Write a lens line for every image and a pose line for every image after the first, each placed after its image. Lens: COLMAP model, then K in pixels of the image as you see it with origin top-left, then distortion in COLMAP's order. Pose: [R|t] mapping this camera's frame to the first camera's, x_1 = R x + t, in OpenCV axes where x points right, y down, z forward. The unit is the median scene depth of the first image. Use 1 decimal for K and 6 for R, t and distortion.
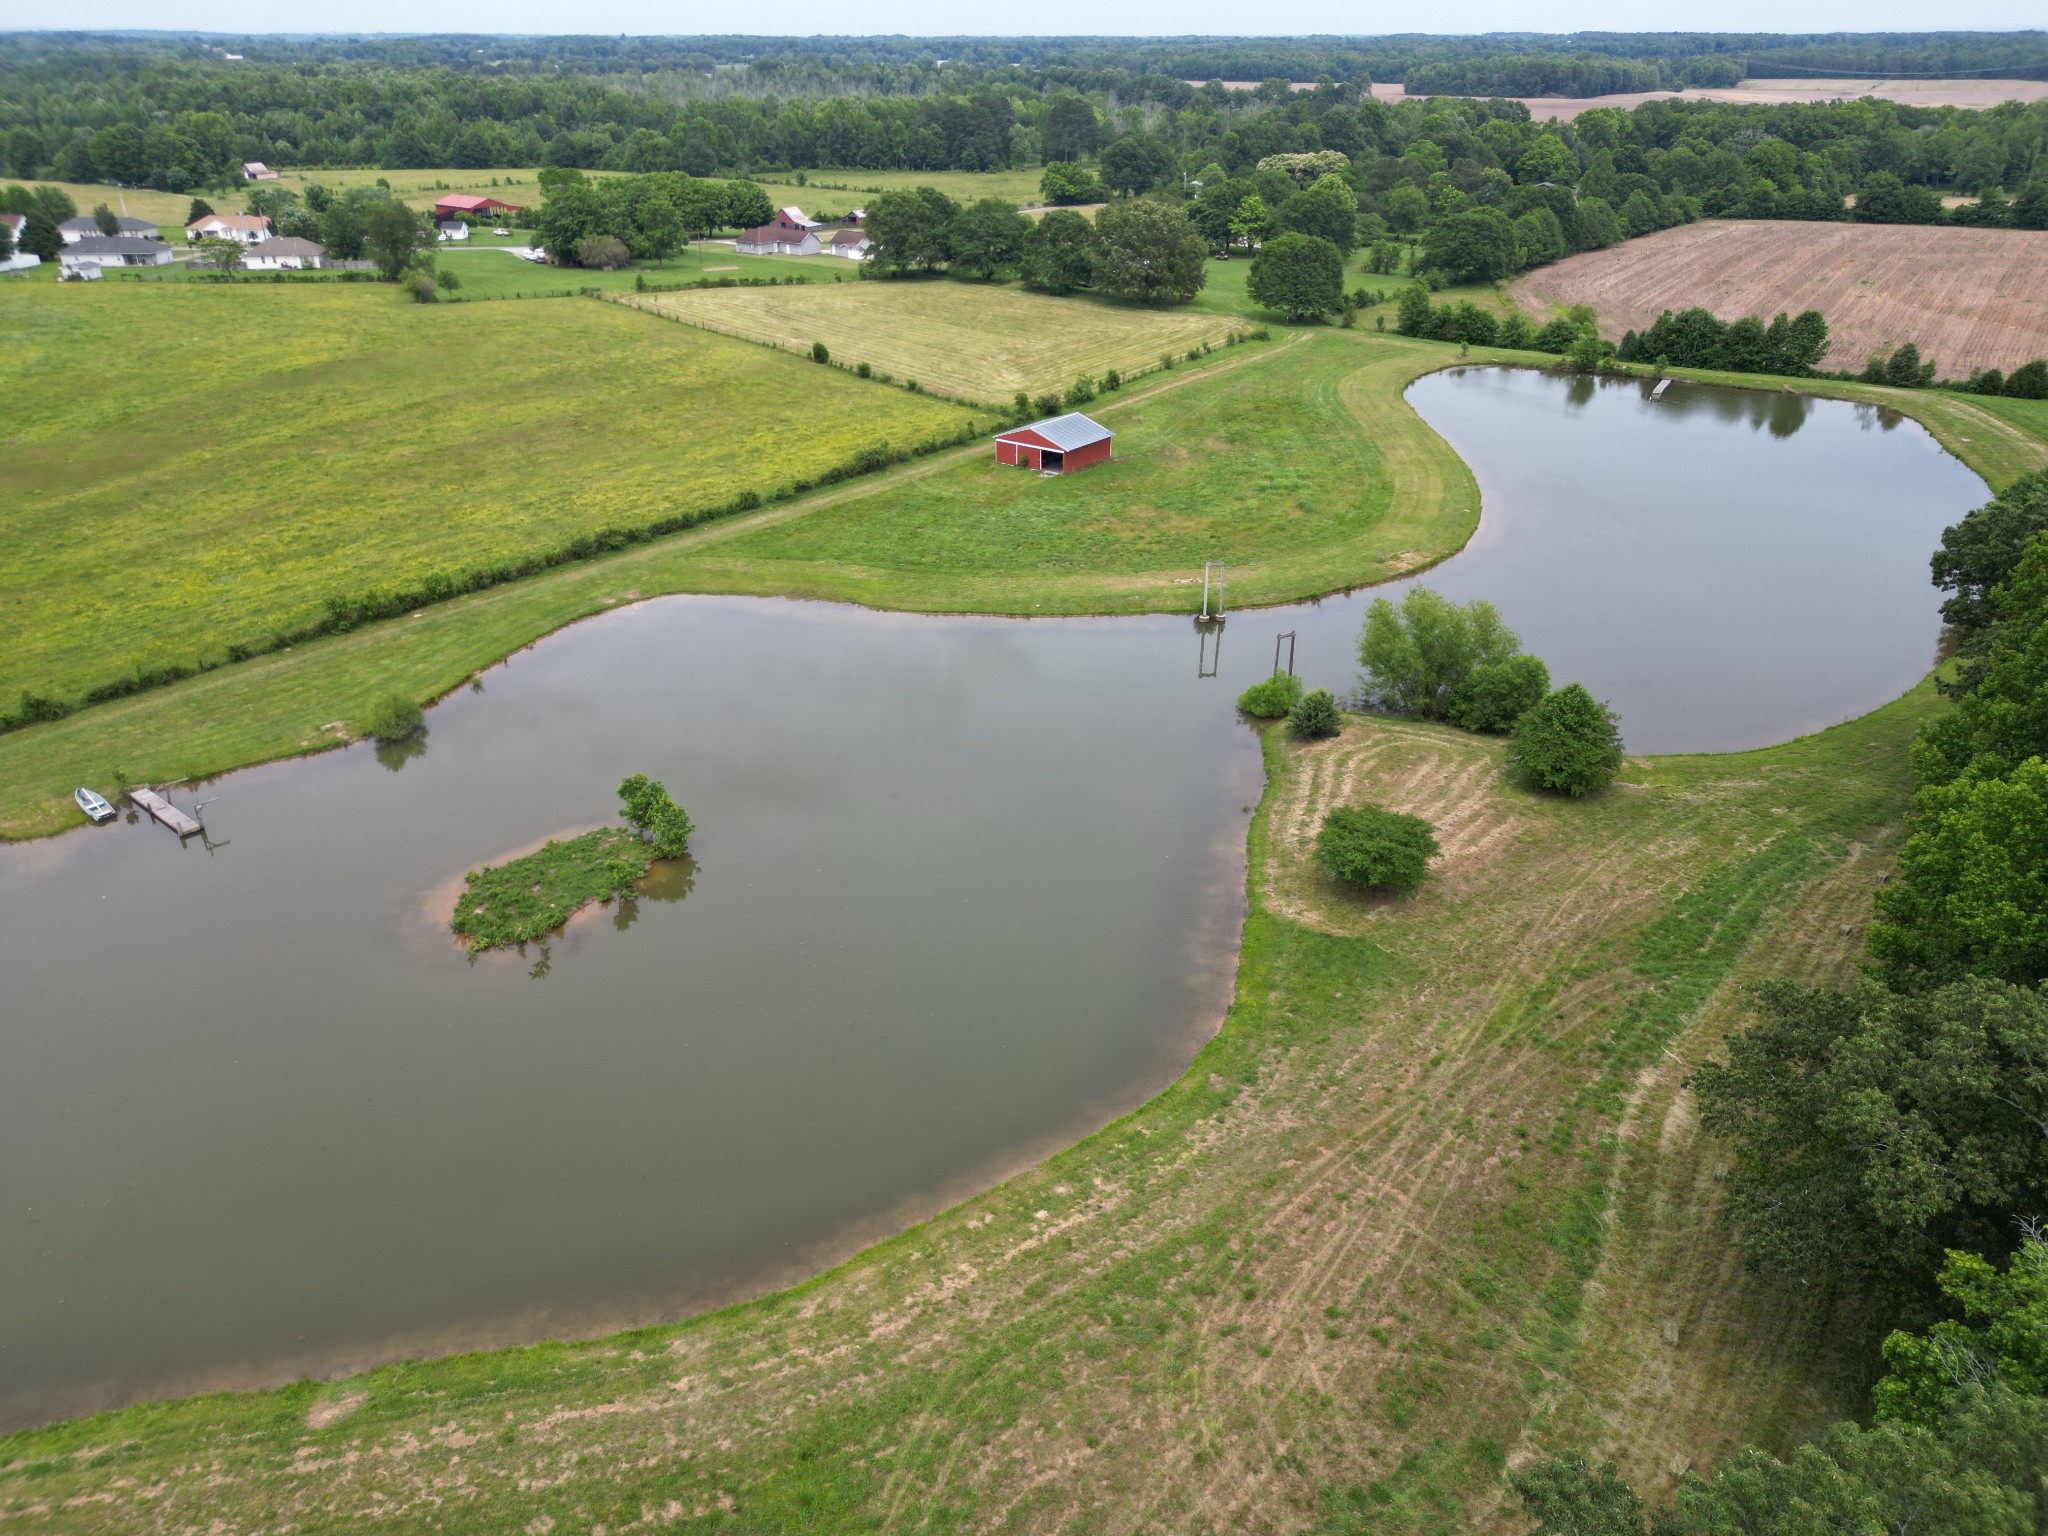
lens RADIAL K [[1419.5, 0, 1024.0], [0, 1419.5, 768.0], [0, 0, 1]] dist [0.077016, -0.073776]
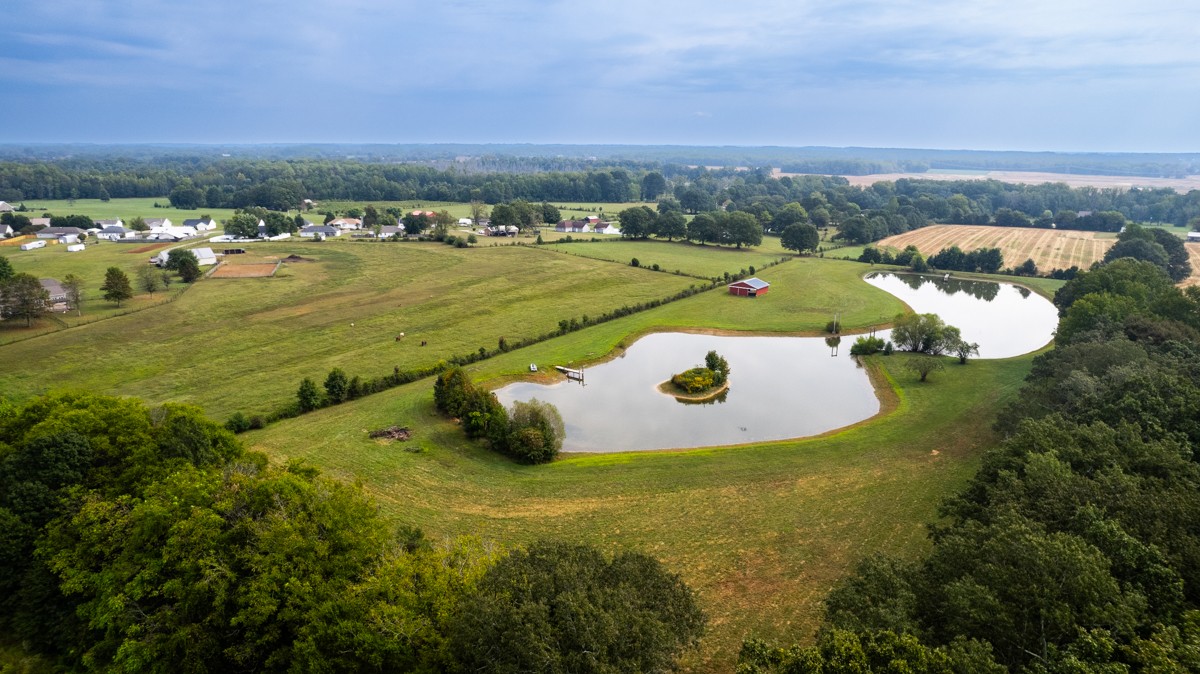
lens RADIAL K [[771.7, 0, 600.0], [0, 771.7, 337.0], [0, 0, 1]] dist [-0.045406, -0.000291]
pose [[0.999432, -0.000681, 0.033690, -0.445266], [0.008132, 0.975120, -0.221528, 0.280861], [-0.032701, 0.221676, 0.974572, -0.628335]]
